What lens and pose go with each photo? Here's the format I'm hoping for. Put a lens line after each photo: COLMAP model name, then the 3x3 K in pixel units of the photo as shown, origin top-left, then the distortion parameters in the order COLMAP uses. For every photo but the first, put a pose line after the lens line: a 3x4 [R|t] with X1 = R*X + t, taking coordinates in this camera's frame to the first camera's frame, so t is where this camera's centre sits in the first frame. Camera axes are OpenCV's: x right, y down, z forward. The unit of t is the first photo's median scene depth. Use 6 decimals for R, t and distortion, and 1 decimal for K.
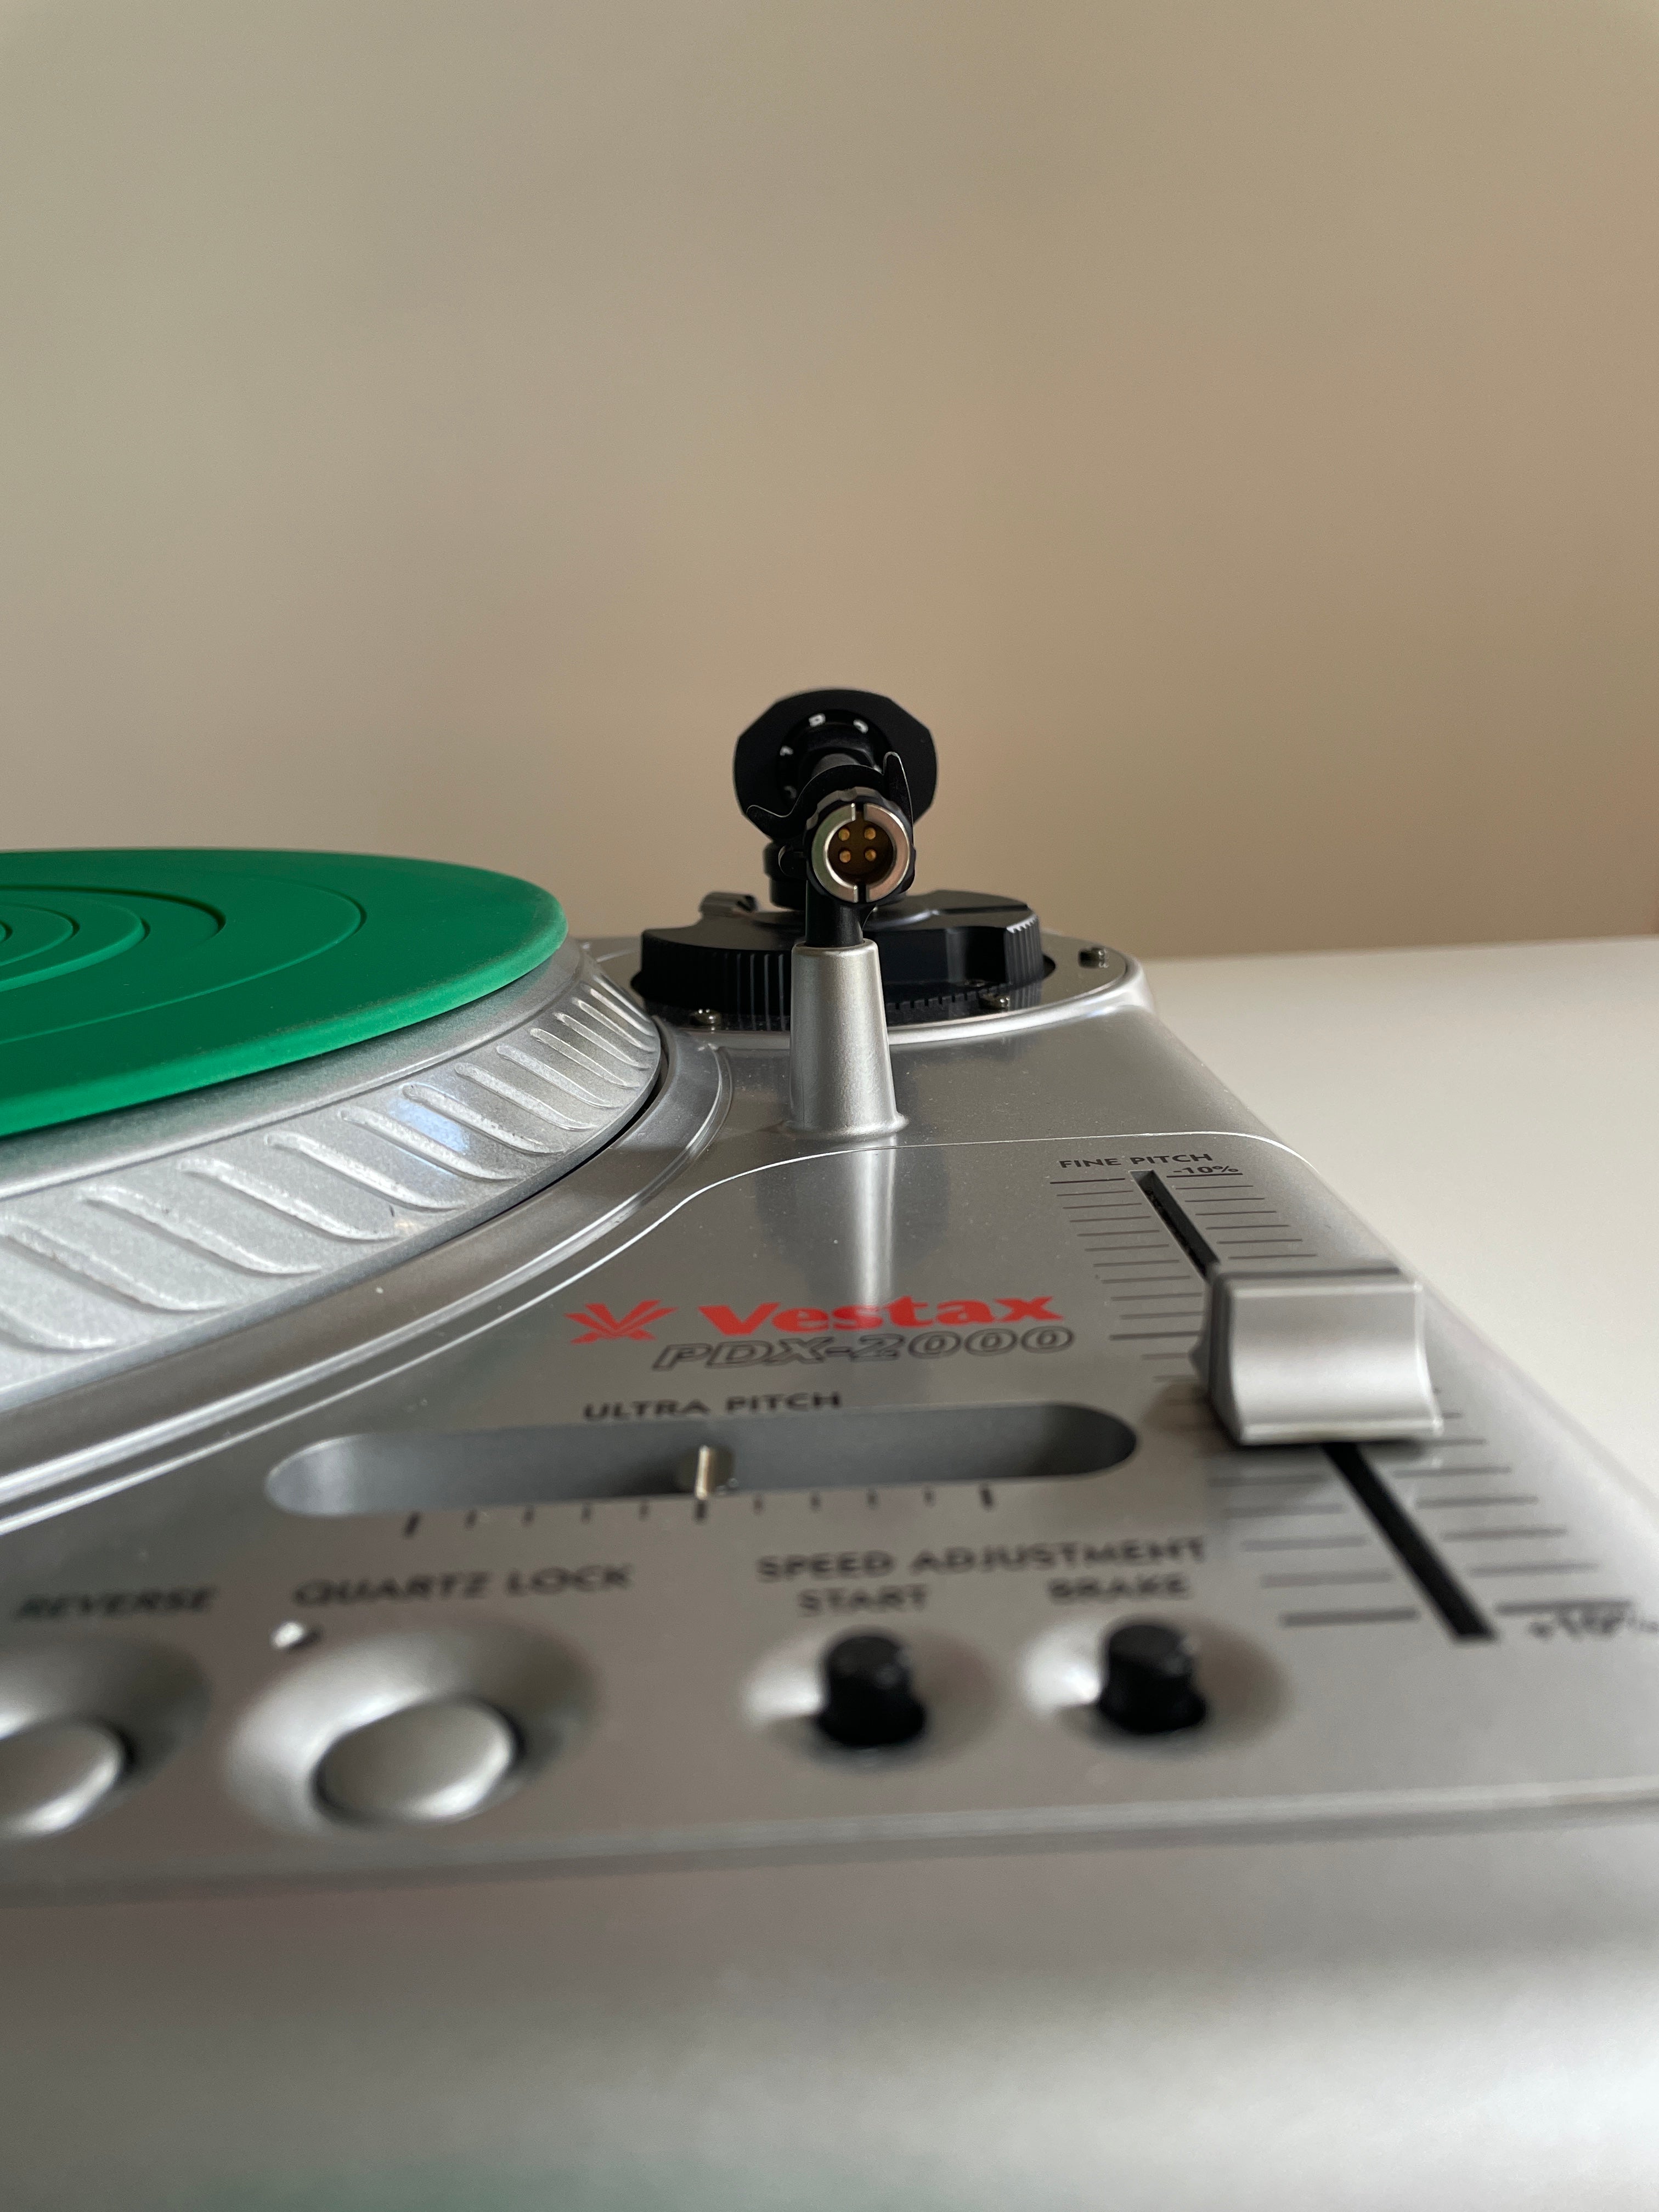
lens RADIAL K [[1678.0, 0, 834.9], [0, 1678.0, 1121.3], [0, 0, 1]] dist [0.076738, -0.121445]
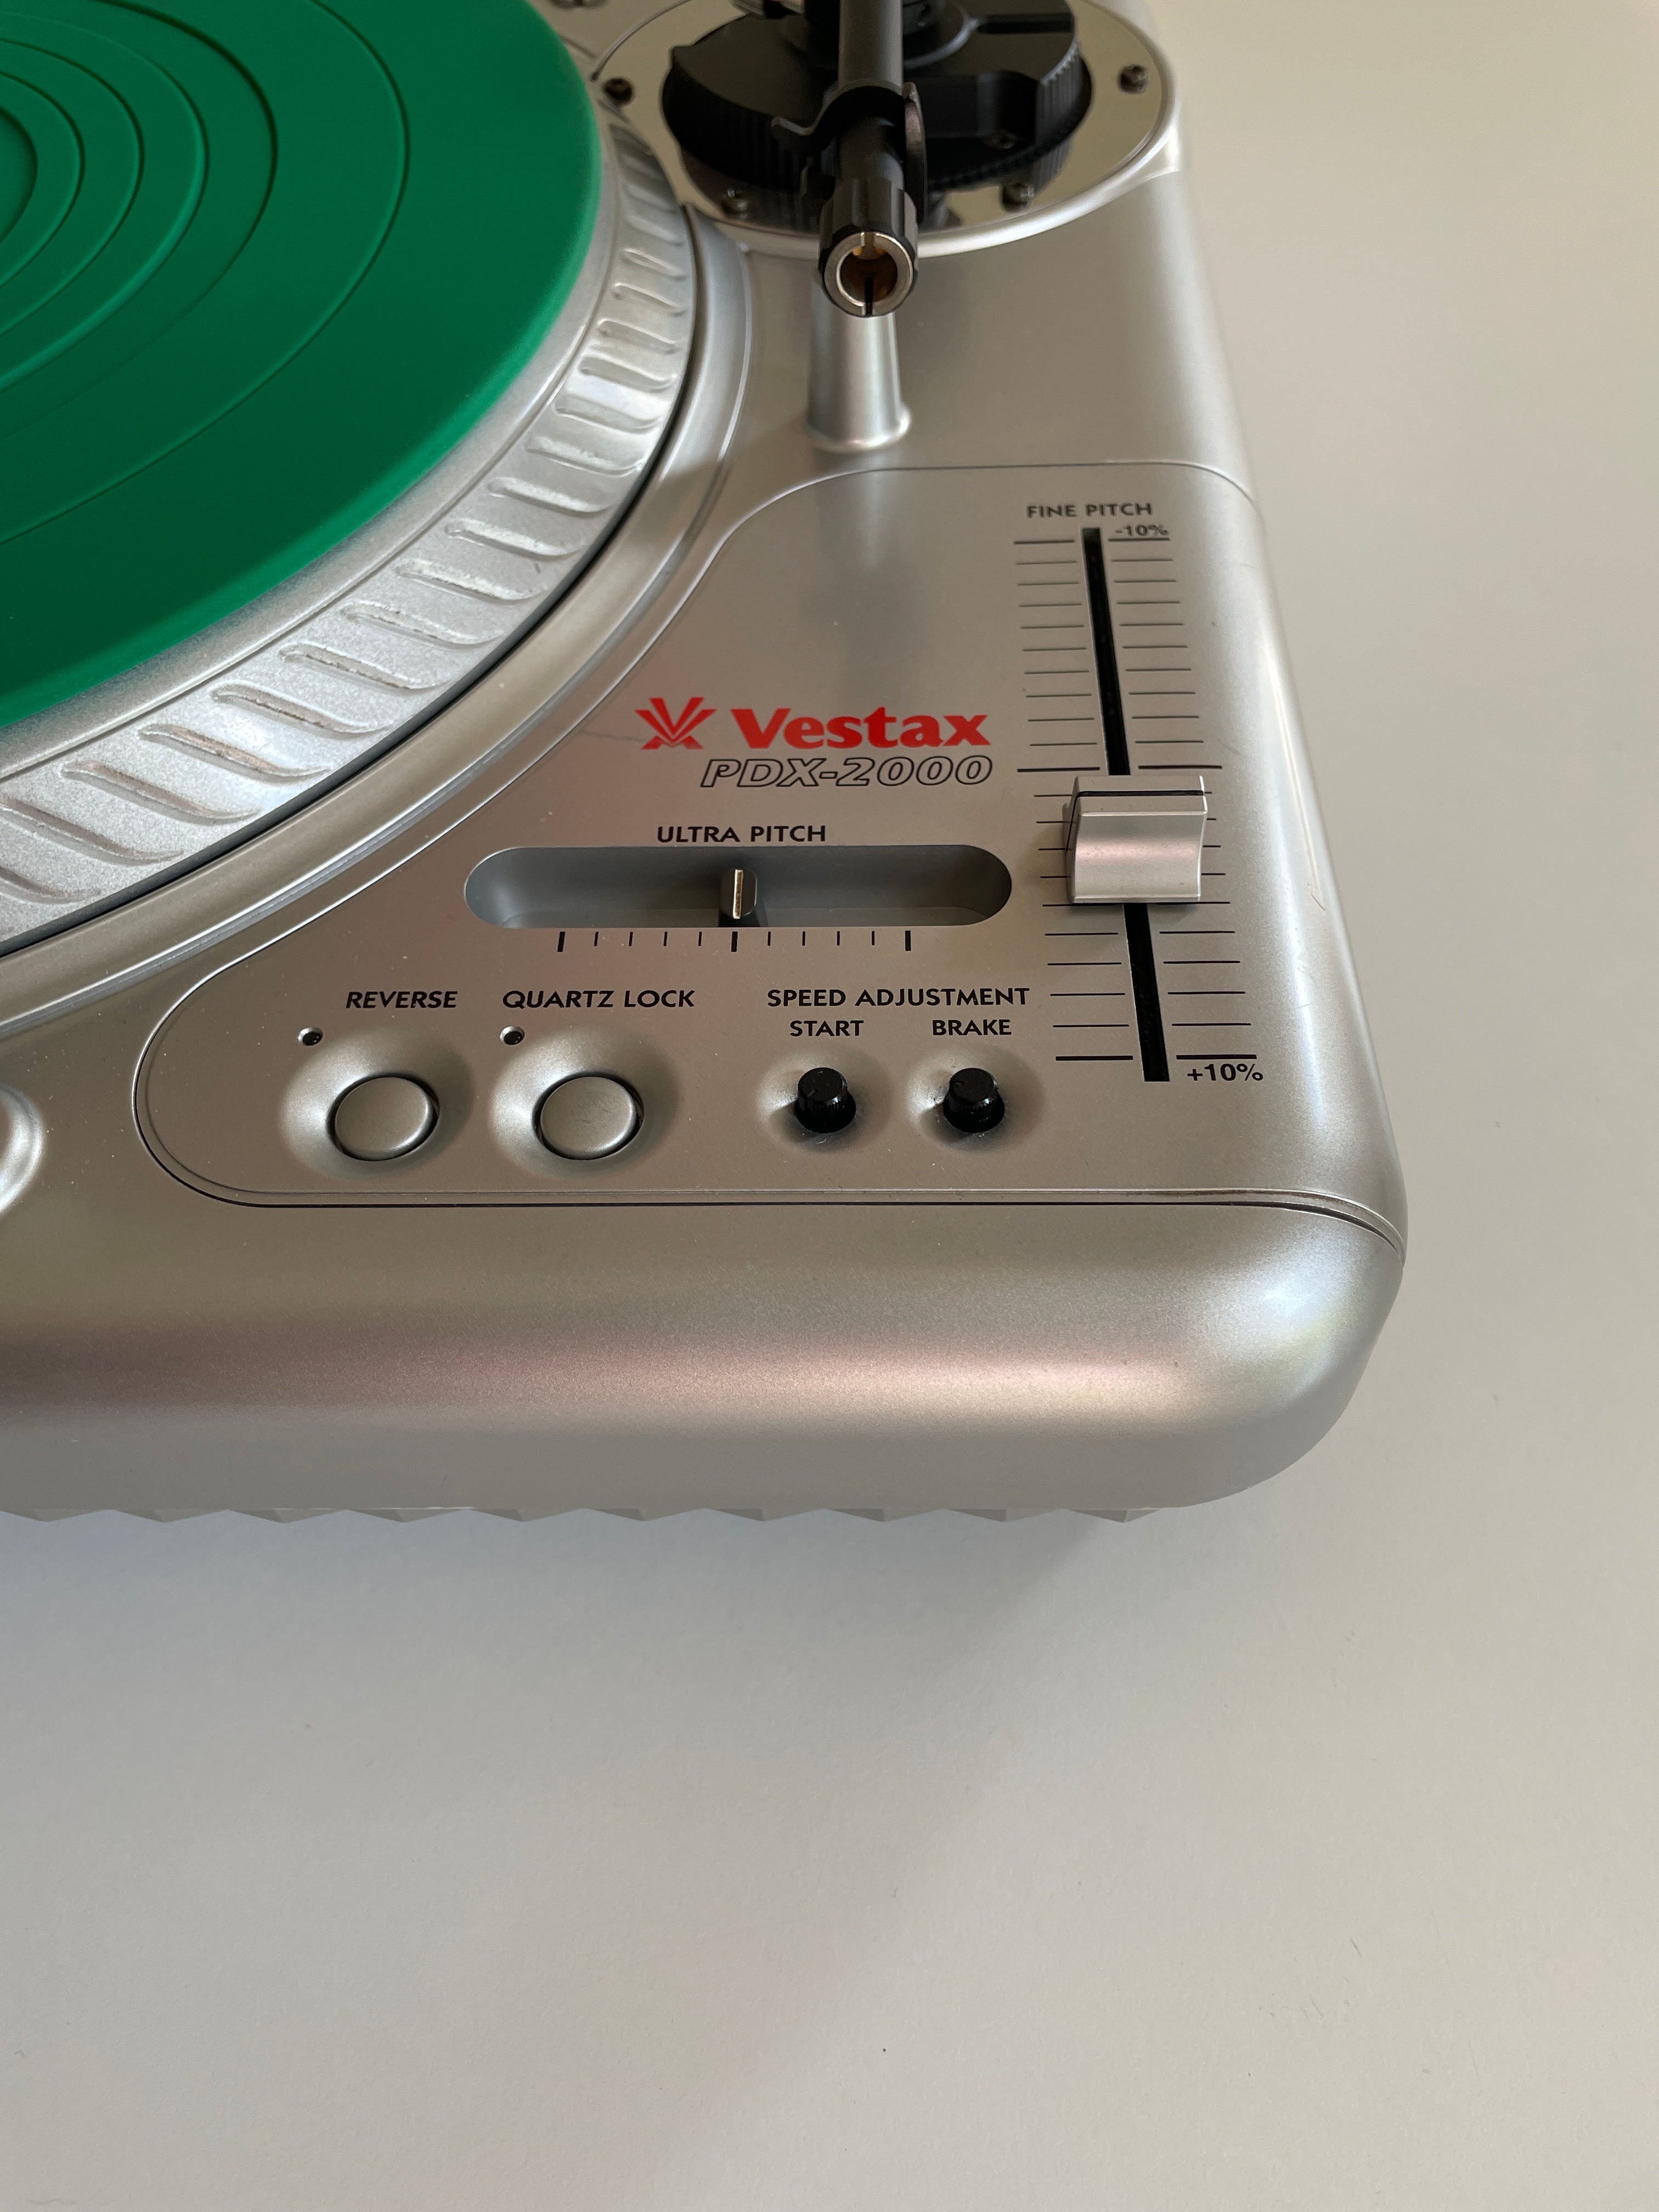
lens RADIAL K [[1678.0, 0, 829.3], [0, 1678.0, 1110.1], [0, 0, 1]] dist [0.076738, -0.121445]
pose [[0.999052, 0.041054, -0.014479, 0.035834], [-0.022296, 0.768212, 0.639807, -0.566863], [0.037390, -0.638877, 0.768400, -0.296617]]
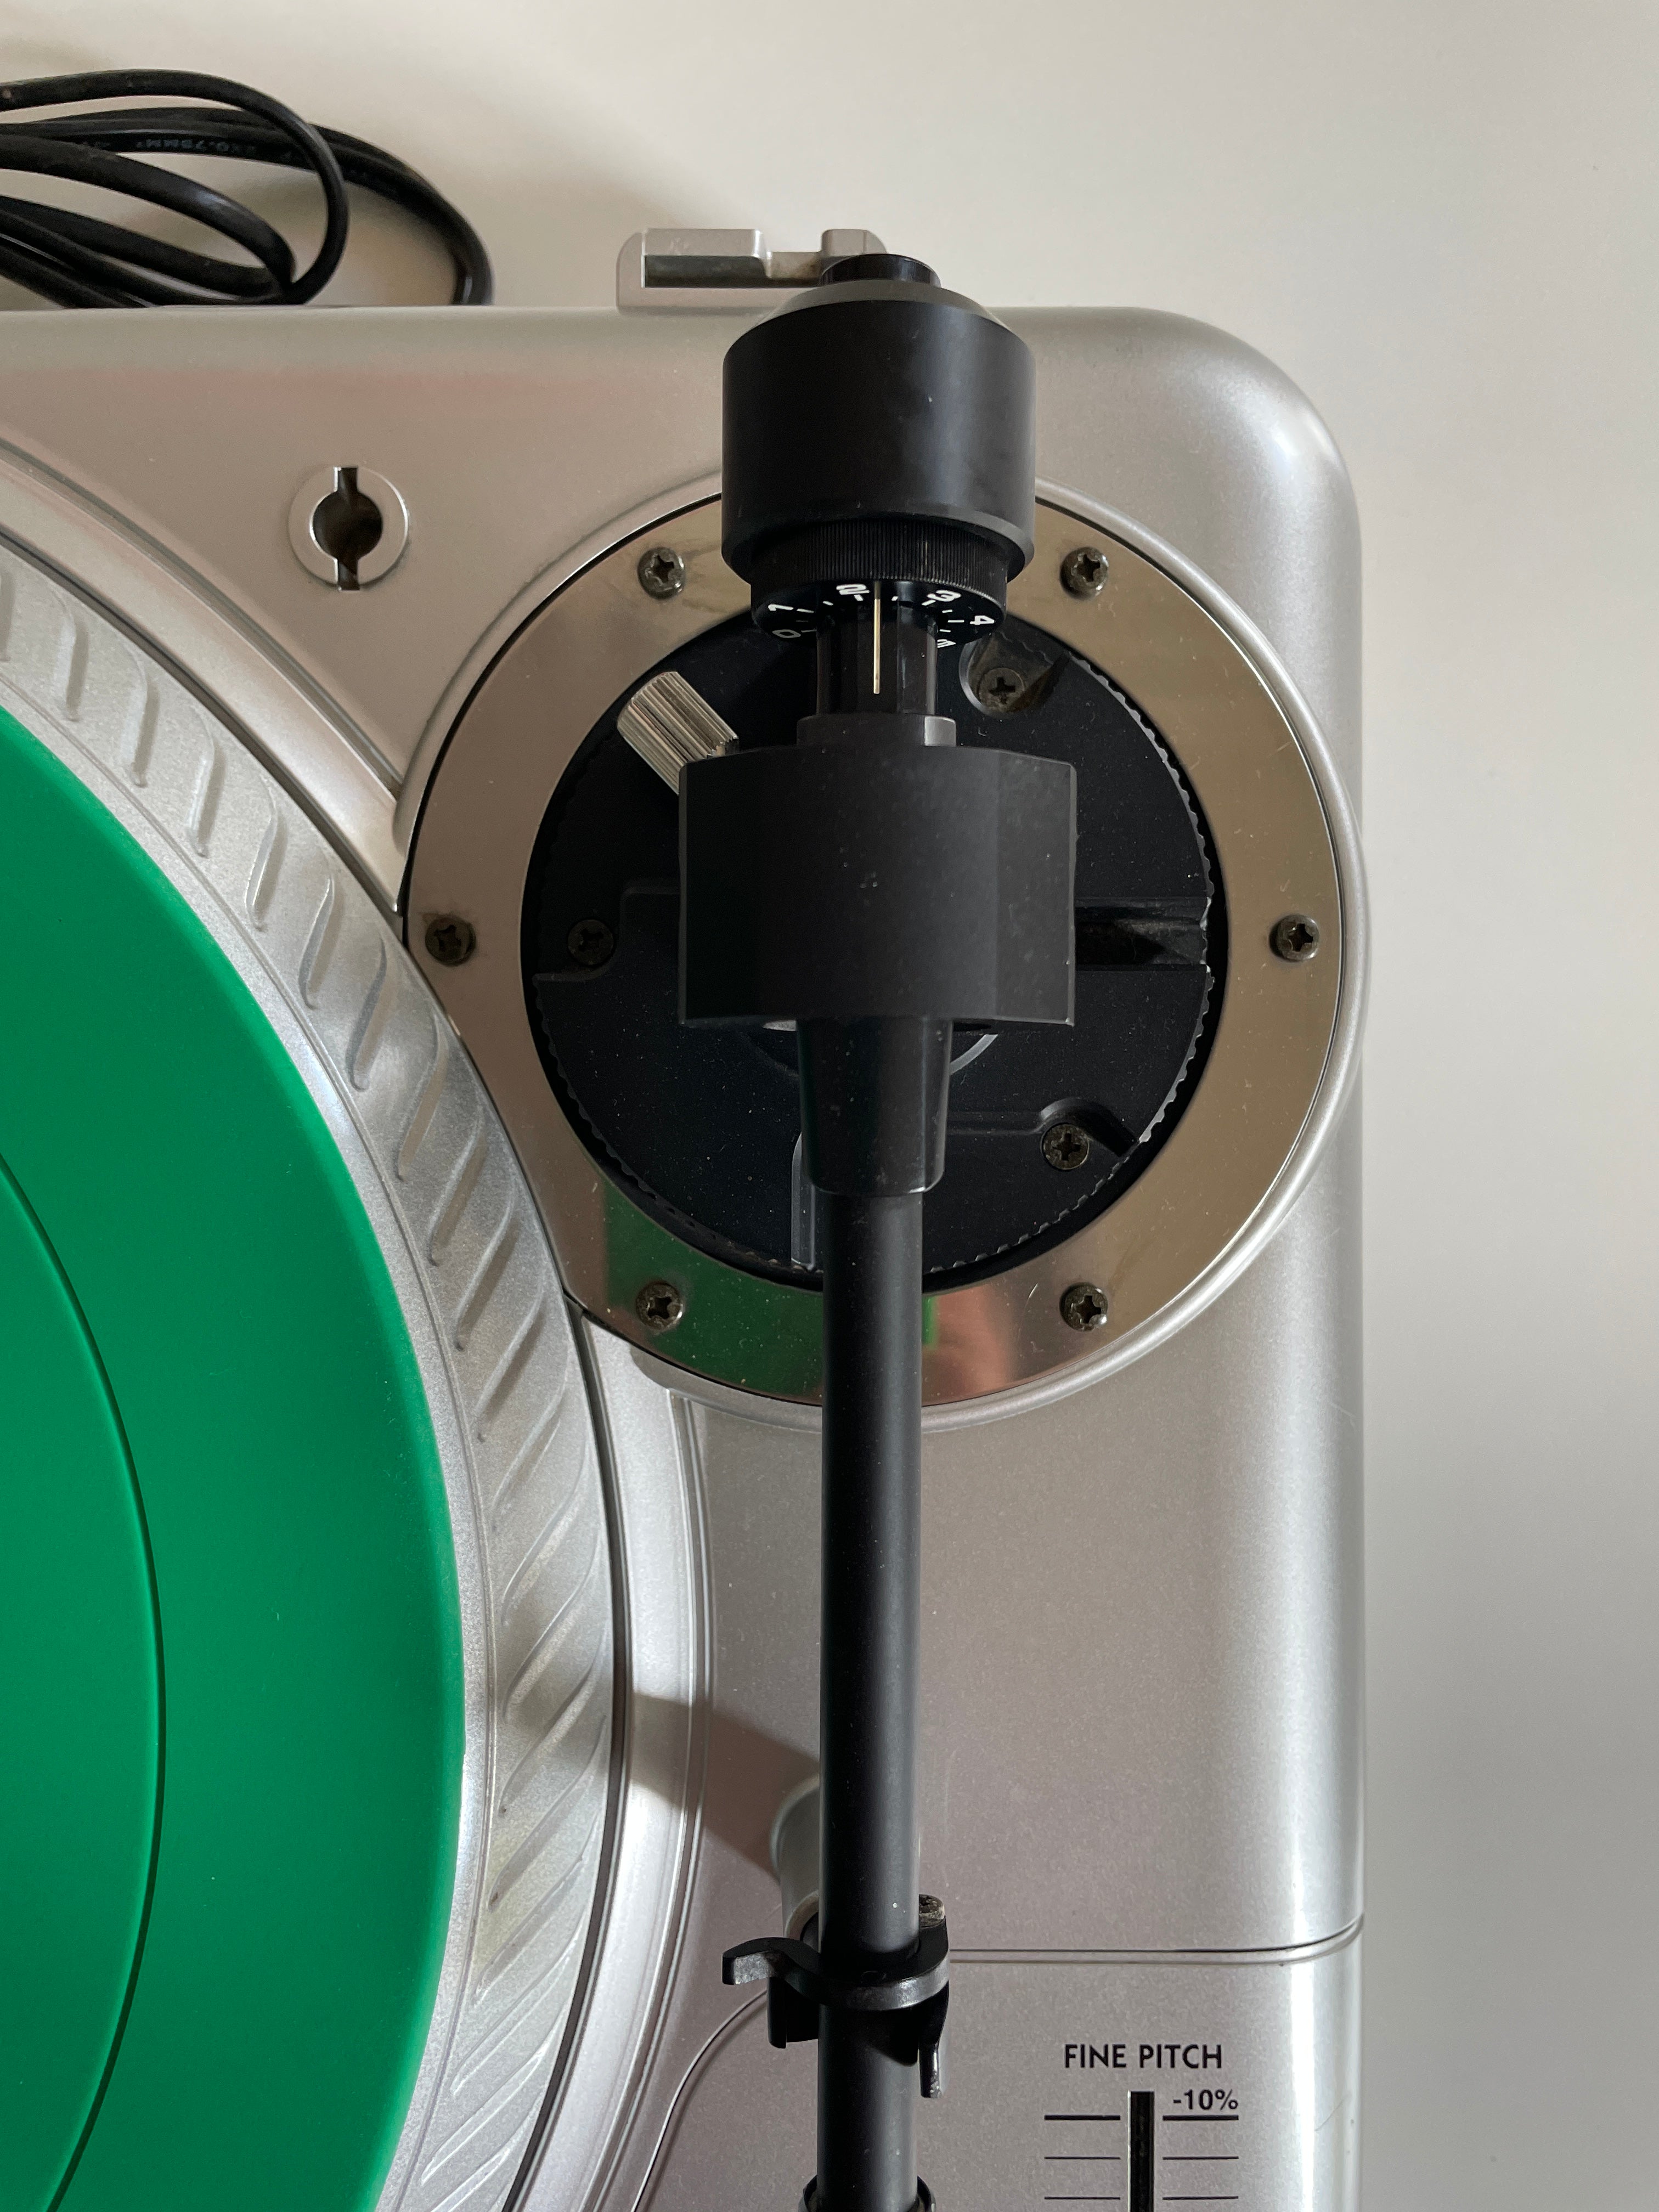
lens RADIAL K [[1729.3, 0, 819.5], [0, 1729.3, 1098.9], [0, 0, 1]] dist [0.084425, -0.133792]
pose [[0.998929, 0.028837, 0.036174, -0.074993], [-0.042738, 0.275921, 0.960230, -1.440287], [0.017709, -0.960748, 0.276858, 1.674776]]
